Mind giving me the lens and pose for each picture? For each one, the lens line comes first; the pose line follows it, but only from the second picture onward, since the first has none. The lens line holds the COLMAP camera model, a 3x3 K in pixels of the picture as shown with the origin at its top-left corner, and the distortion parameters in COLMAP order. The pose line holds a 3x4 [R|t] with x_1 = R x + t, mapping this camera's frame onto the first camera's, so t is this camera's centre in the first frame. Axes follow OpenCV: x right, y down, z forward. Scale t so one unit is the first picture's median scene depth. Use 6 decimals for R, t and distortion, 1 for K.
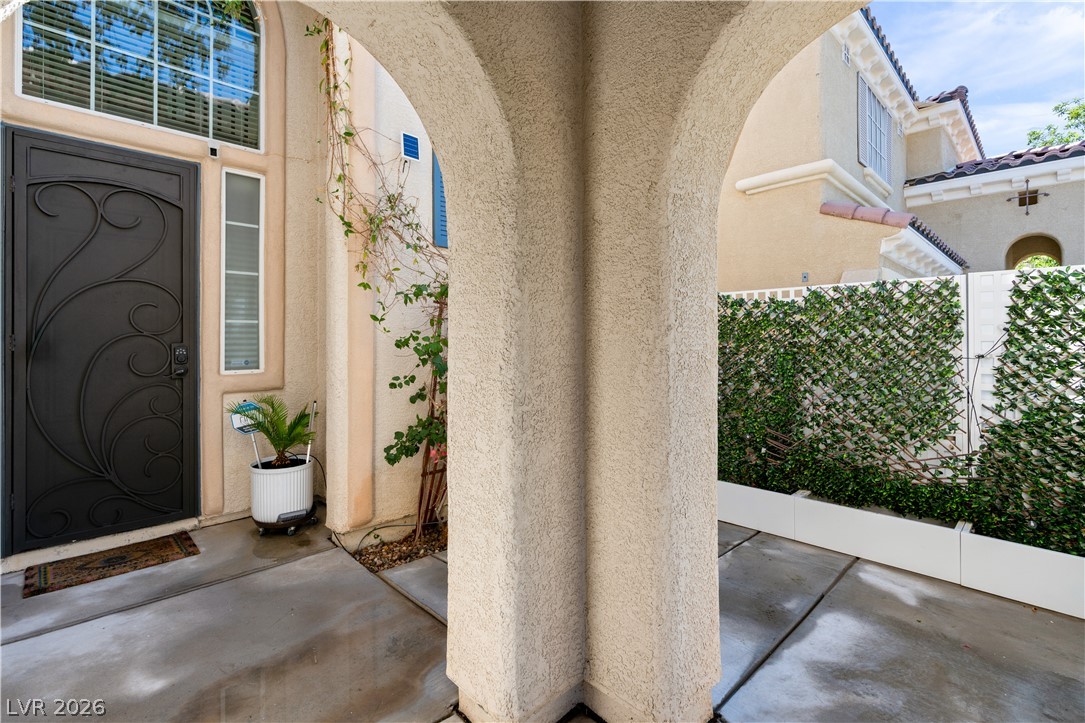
lens RADIAL K [[495.4, 0, 546.5], [0, 495.4, 347.2], [0, 0, 1]] dist [-0.014904, 0.007489]
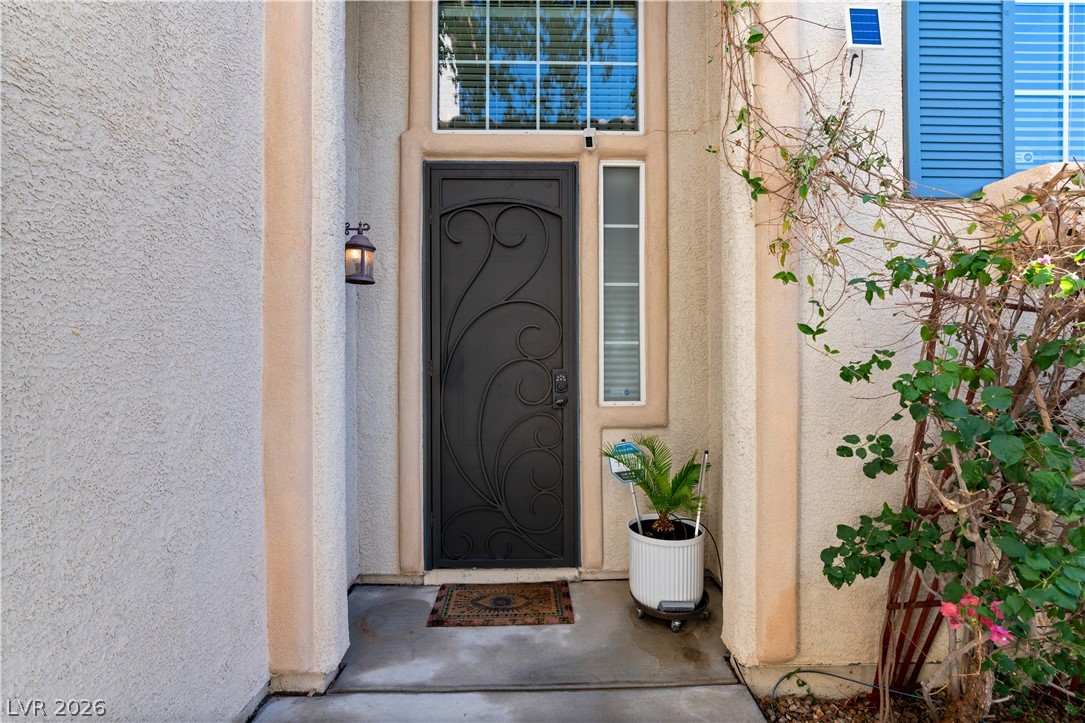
lens RADIAL K [[495.4, 0, 546.5], [0, 495.4, 347.2], [0, 0, 1]] dist [-0.014904, 0.007489]
pose [[0.735645, -0.021615, -0.677023, -0.160544], [-0.007301, 0.999180, -0.039834, -0.011506], [0.677328, 0.034246, 0.734883, 0.331361]]
